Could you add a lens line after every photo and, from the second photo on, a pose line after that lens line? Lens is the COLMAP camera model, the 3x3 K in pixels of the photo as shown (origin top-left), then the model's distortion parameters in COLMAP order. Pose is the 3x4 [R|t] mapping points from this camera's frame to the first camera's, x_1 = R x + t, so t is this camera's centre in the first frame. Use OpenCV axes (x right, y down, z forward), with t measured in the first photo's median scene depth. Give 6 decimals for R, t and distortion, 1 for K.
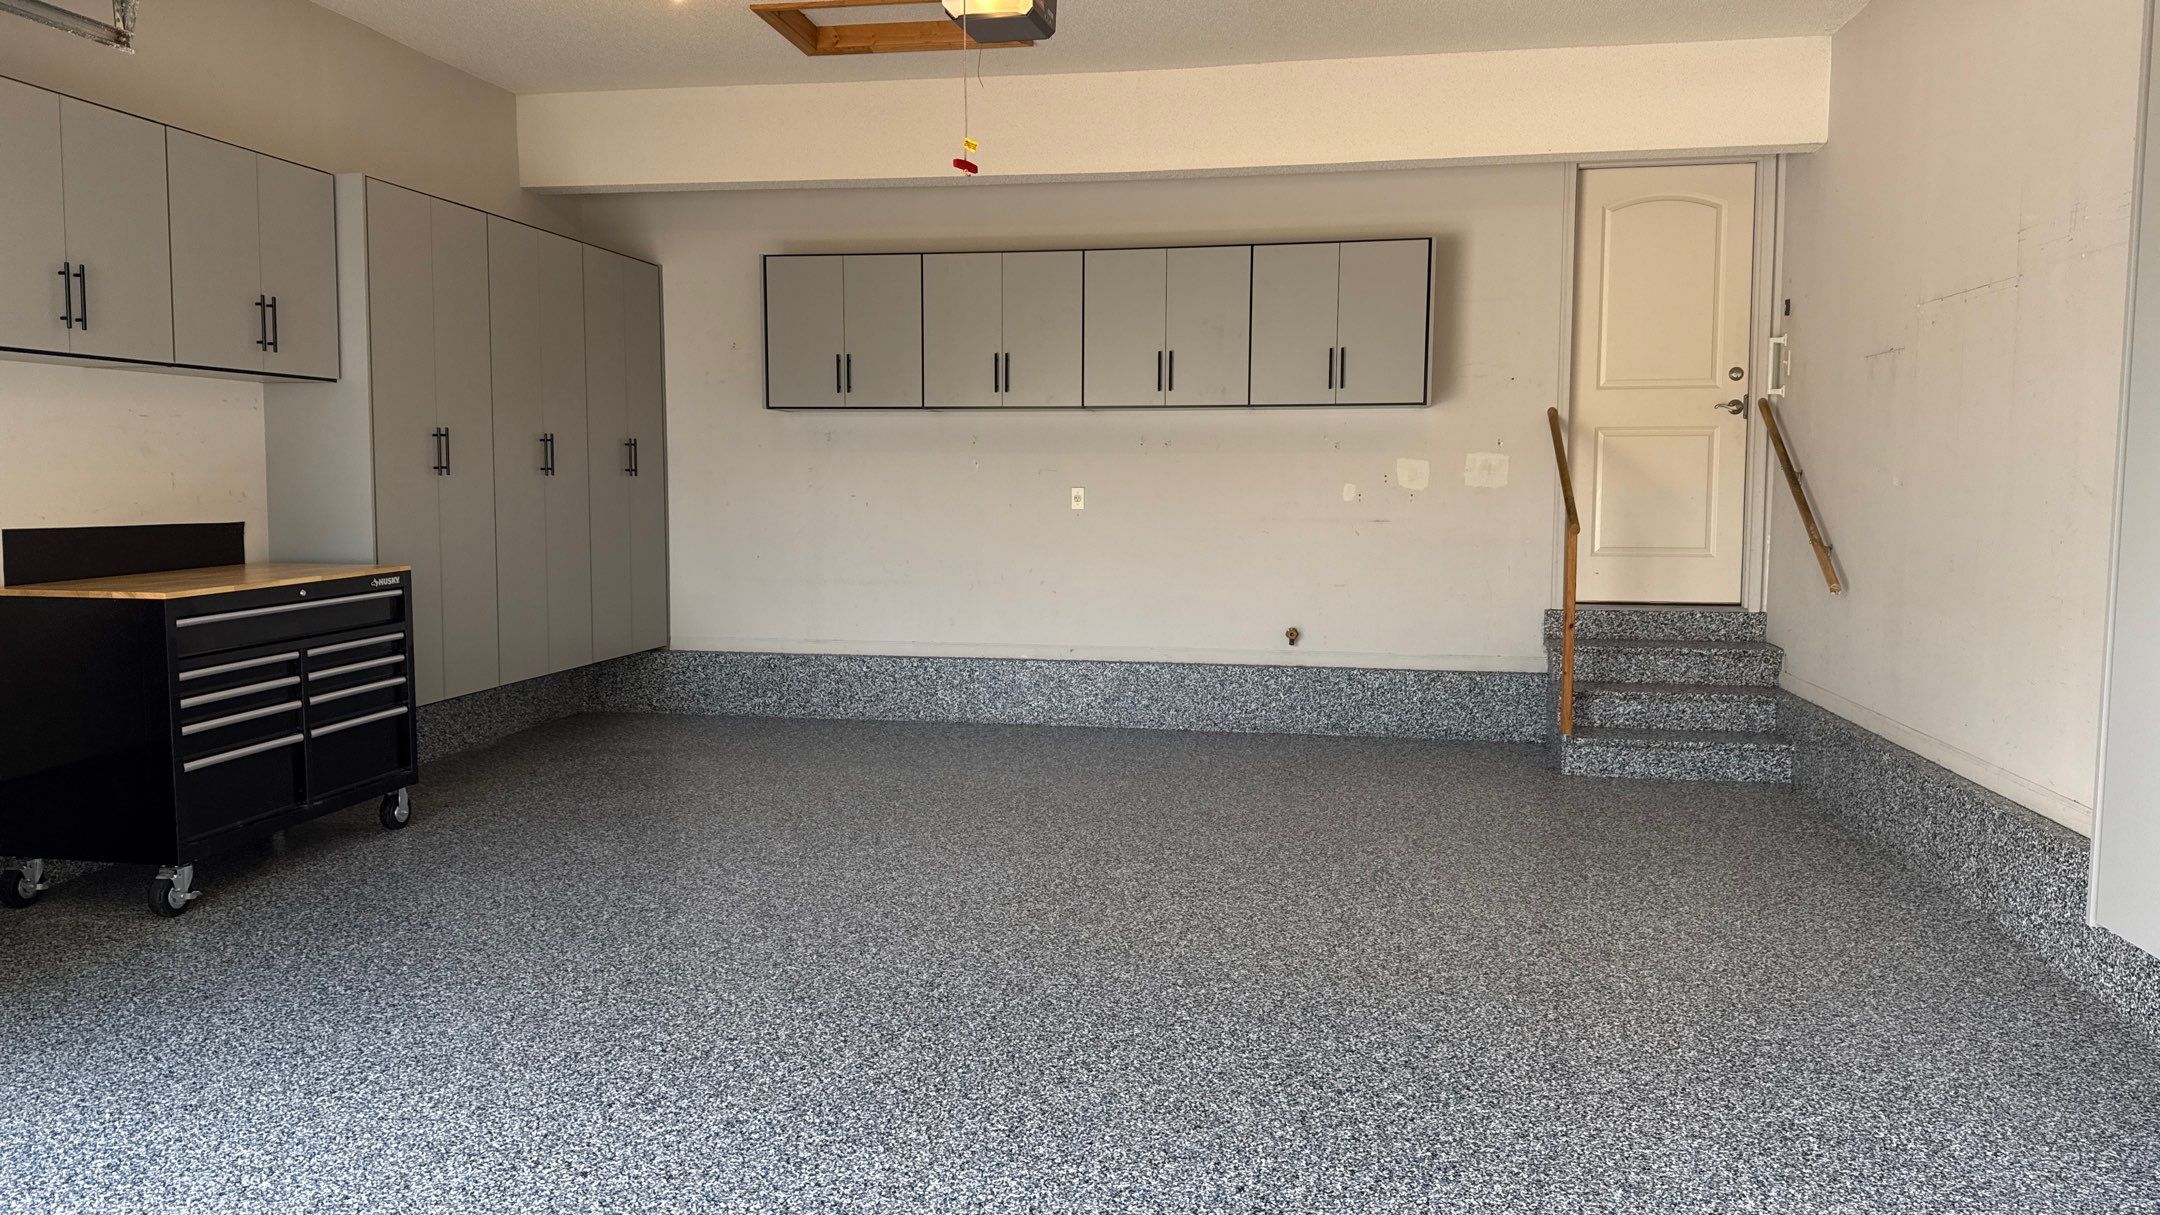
lens RADIAL K [[1510.6, 0, 1064.1], [0, 1510.6, 597.2], [0, 0, 1]] dist [0.093363, -0.132856]
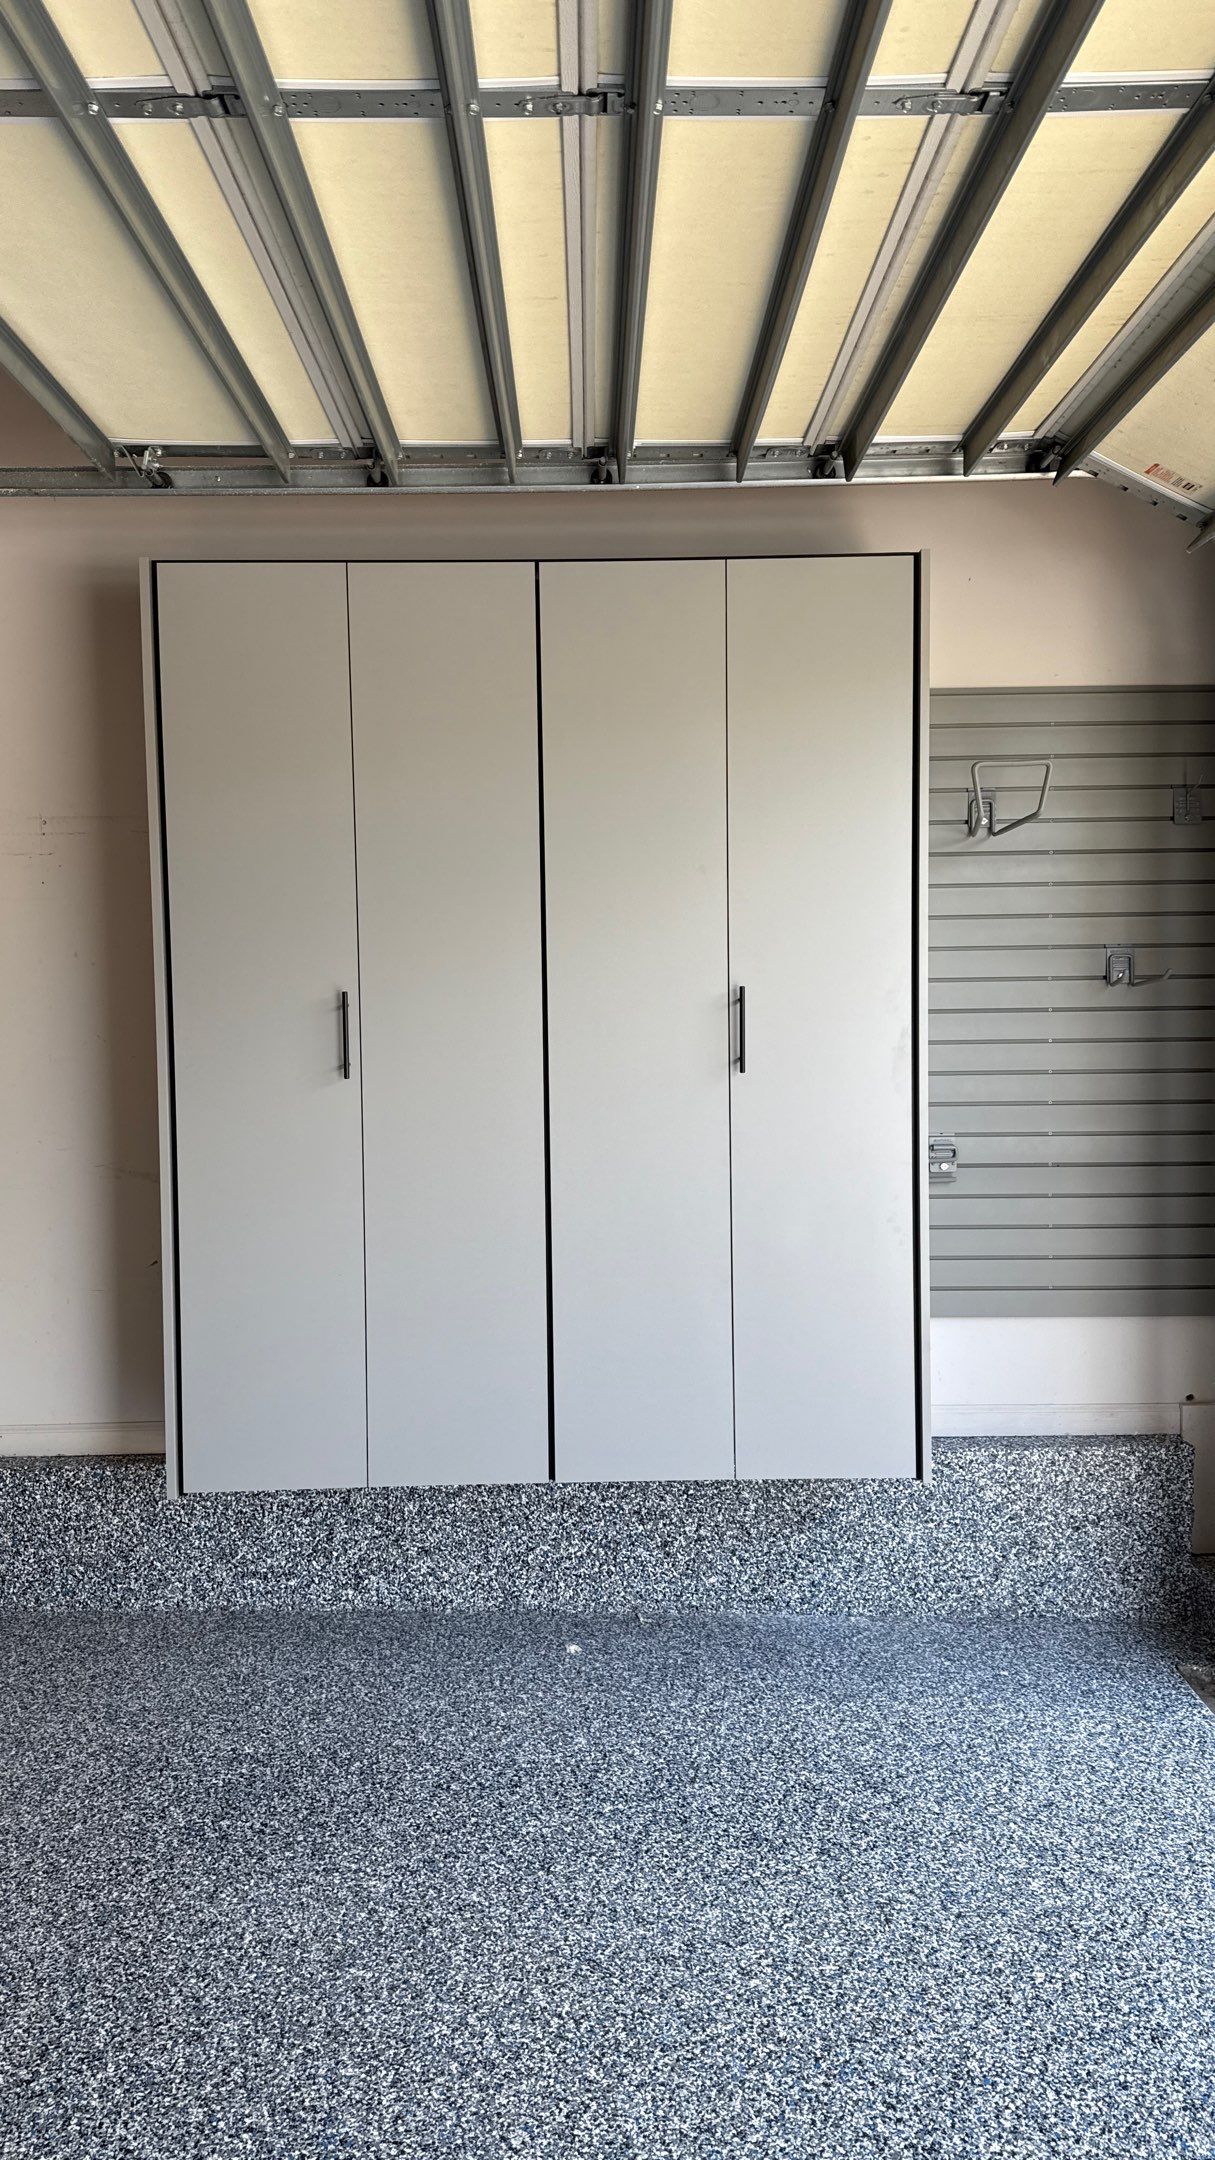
lens RADIAL K [[1529.6, 0, 600.0], [0, 1529.6, 1069.1], [0, 0, 1]] dist [0.044835, -0.065869]
pose [[-0.188926, -0.056743, 0.980350, -0.199875], [0.096060, 0.992473, 0.075957, -0.064588], [-0.977282, 0.108523, -0.182053, 0.428064]]
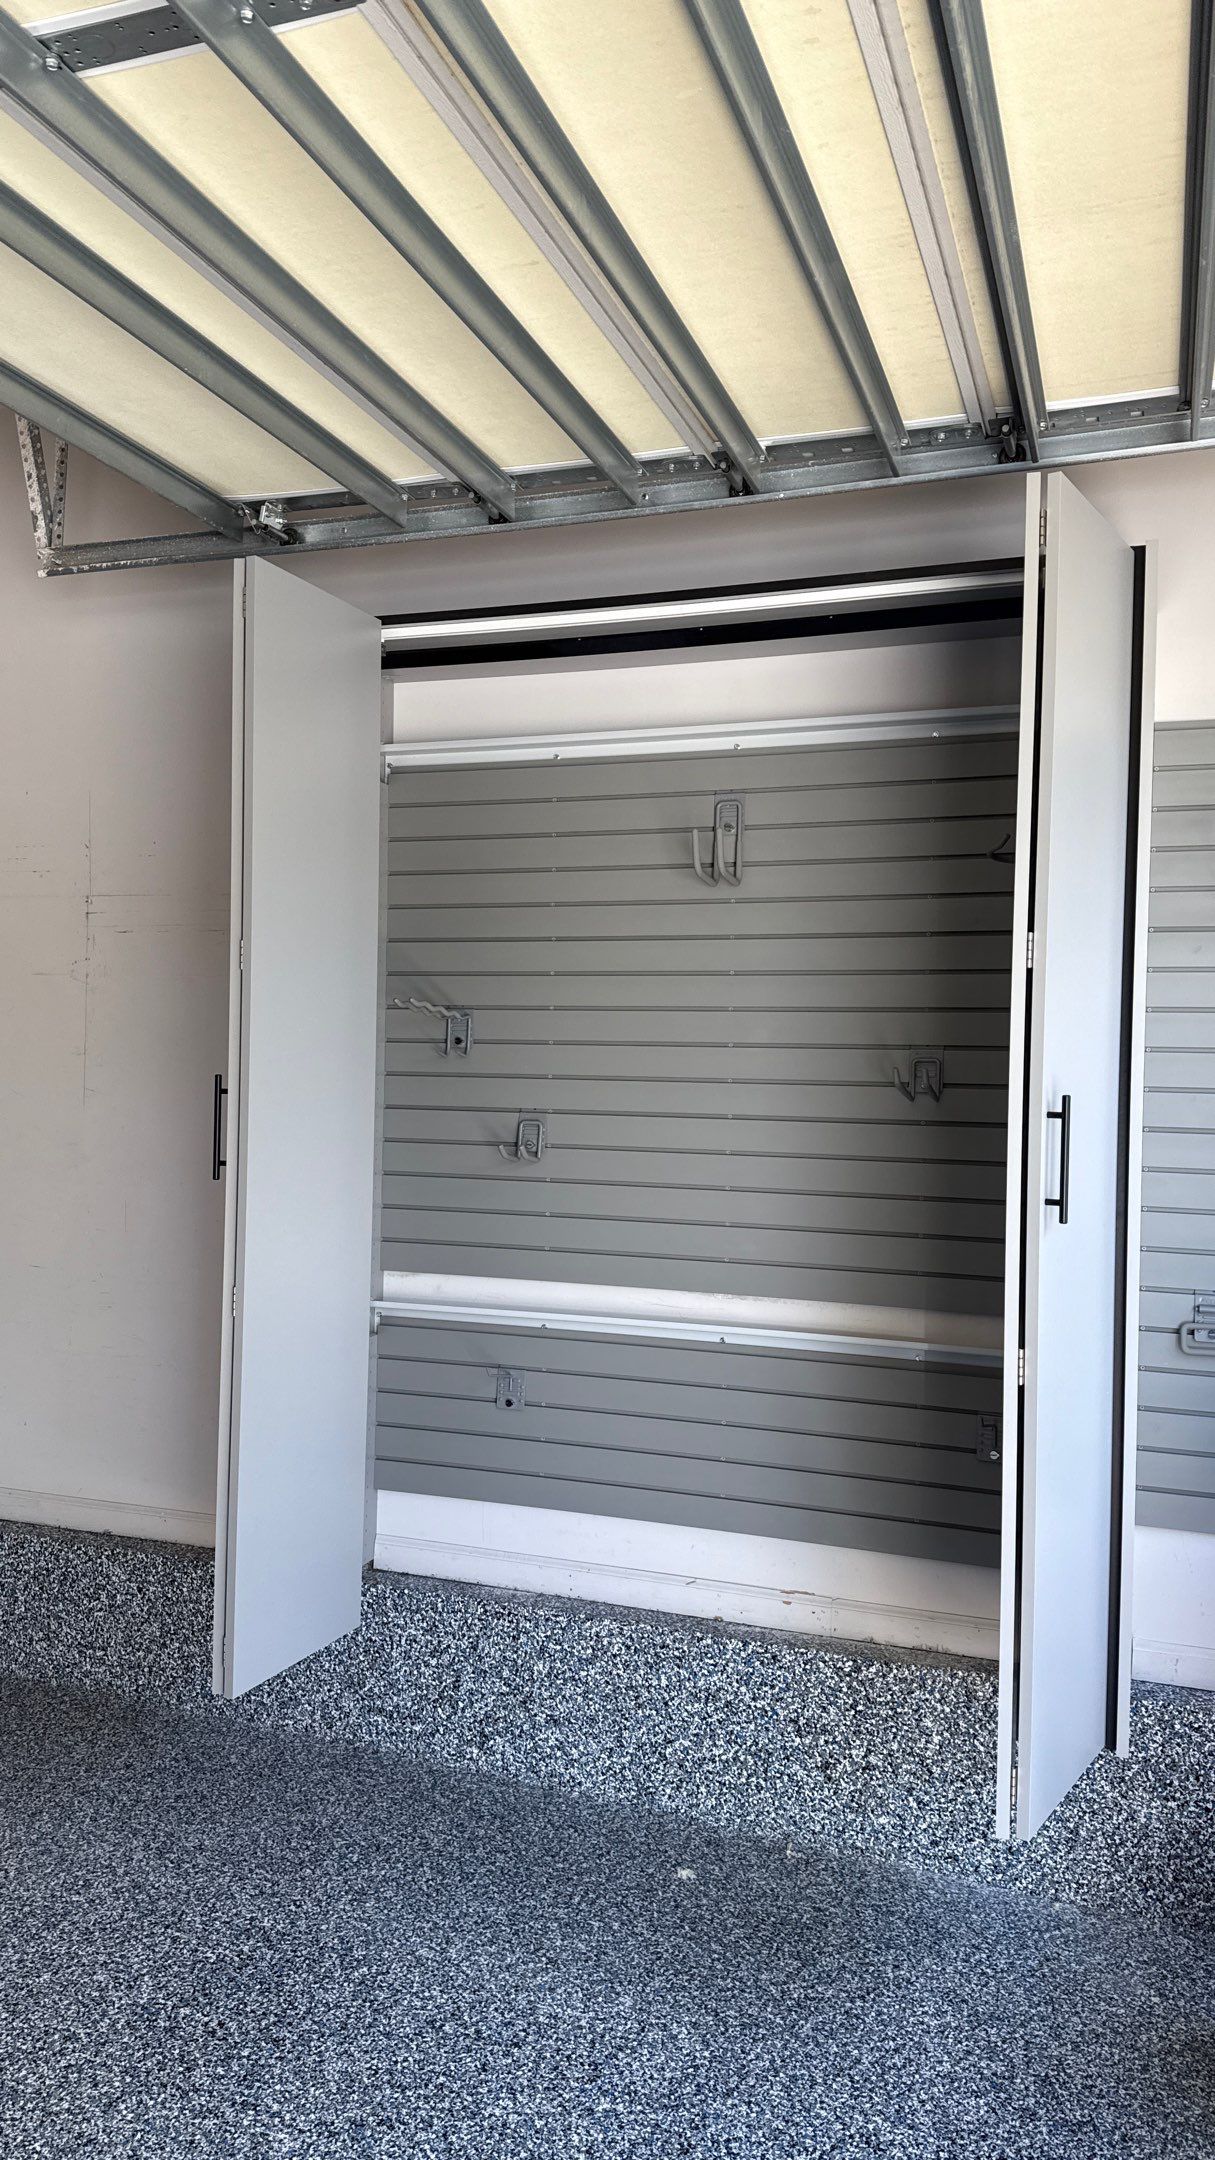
lens RADIAL K [[1529.6, 0, 604.5], [0, 1529.6, 1079.7], [0, 0, 1]] dist [0.044835, -0.065869]
pose [[0.162282, -0.011371, 0.986679, -0.127449], [0.063238, 0.997998, 0.001101, -0.057397], [-0.984716, 0.062217, 0.162676, 0.295345]]
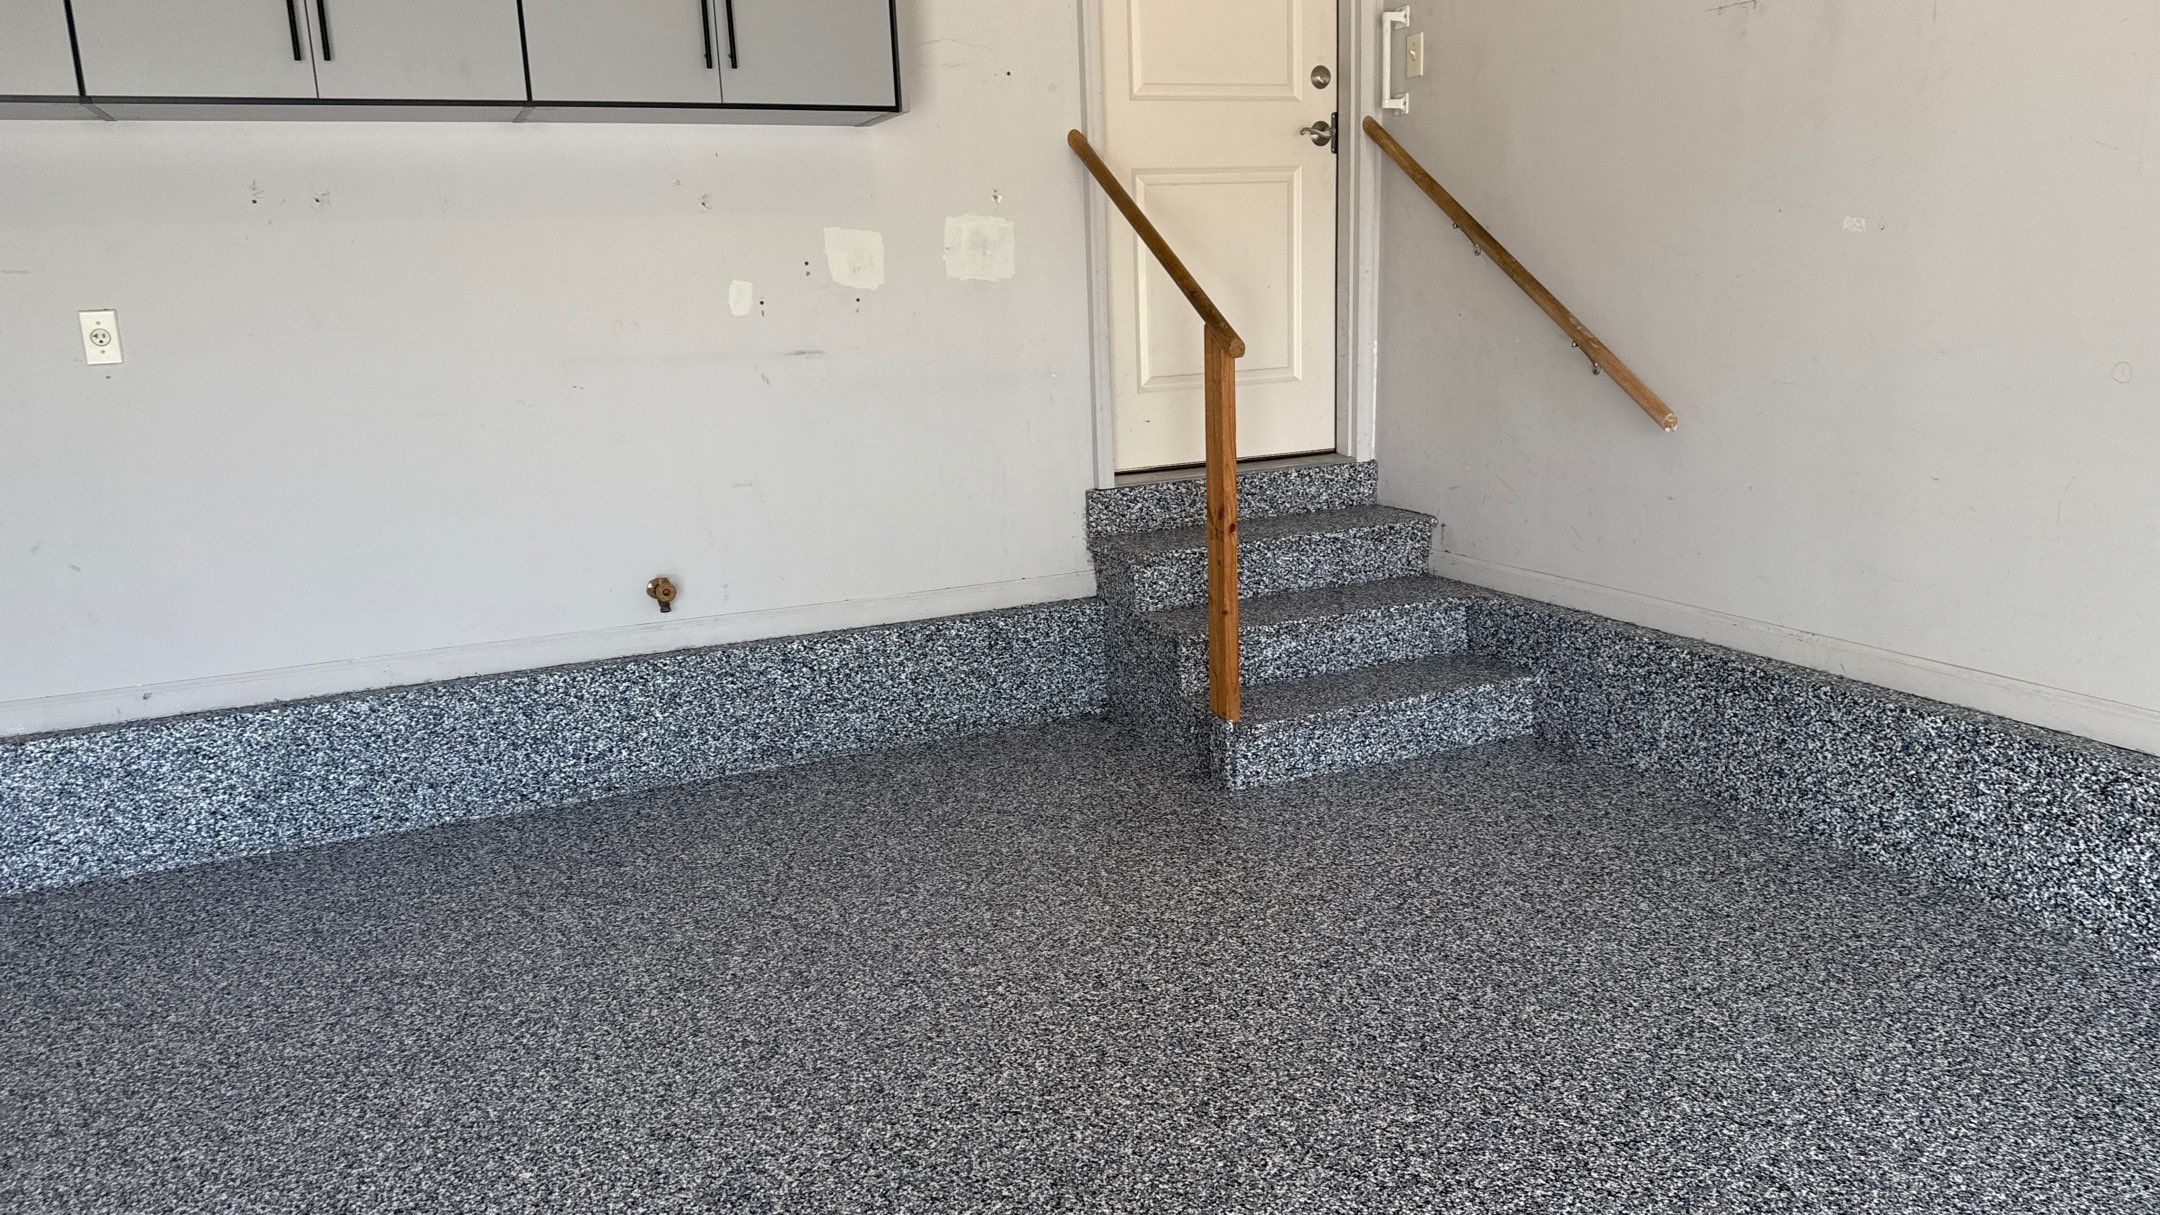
lens RADIAL K [[1529.6, 0, 1094.9], [0, 1529.6, 613.3], [0, 0, 1]] dist [0.044835, -0.065869]
pose [[0.813281, -0.155130, 0.560810, -0.021408], [0.082022, 0.984746, 0.153450, -0.039810], [-0.576061, -0.078799, 0.813600, 0.587211]]
